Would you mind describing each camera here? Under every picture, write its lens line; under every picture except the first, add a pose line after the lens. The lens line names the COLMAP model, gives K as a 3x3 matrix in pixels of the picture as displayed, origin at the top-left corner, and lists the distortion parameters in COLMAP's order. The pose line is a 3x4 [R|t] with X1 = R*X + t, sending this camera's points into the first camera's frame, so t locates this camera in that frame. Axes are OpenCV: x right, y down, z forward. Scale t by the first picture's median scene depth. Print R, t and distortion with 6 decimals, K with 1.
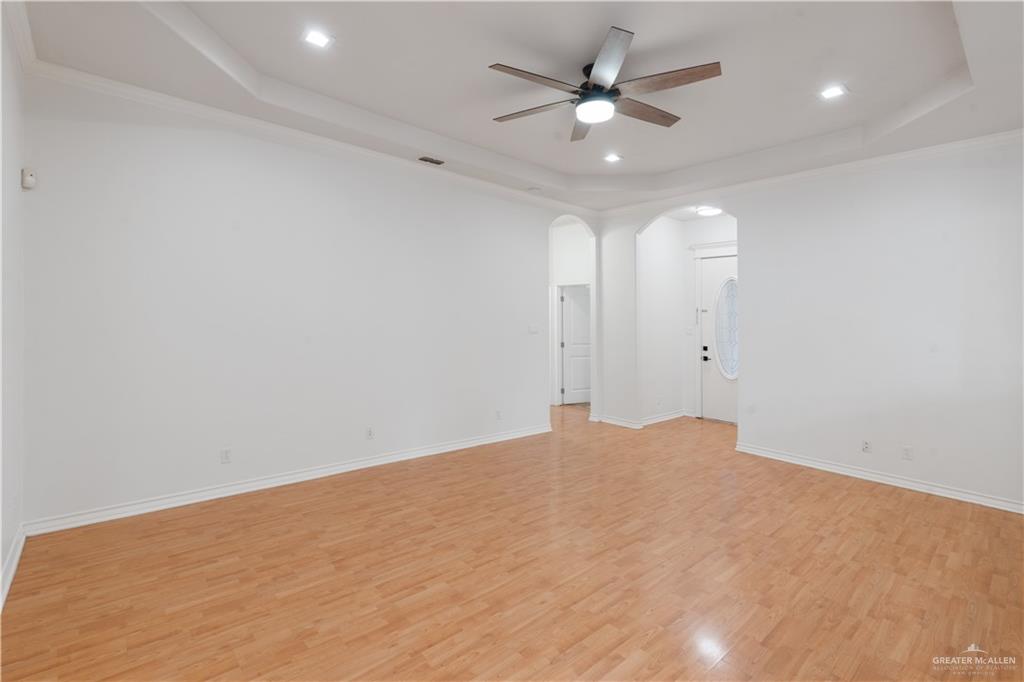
lens RADIAL K [[470.9, 0, 506.7], [0, 470.9, 313.8], [0, 0, 1]] dist [0.000031, 0.000554]
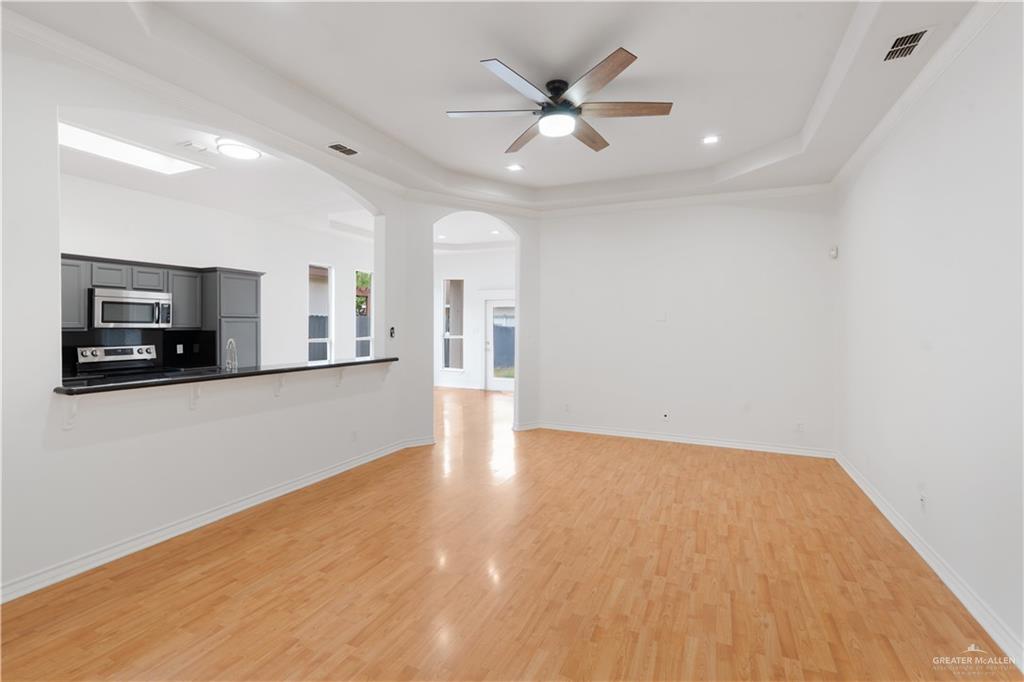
lens RADIAL K [[470.9, 0, 506.7], [0, 470.9, 313.8], [0, 0, 1]] dist [0.000031, 0.000554]
pose [[-0.910731, -0.039827, -0.411075, 0.718088], [-0.024247, 0.998779, -0.043047, 0.042381], [0.412288, -0.029236, -0.910584, 1.873494]]
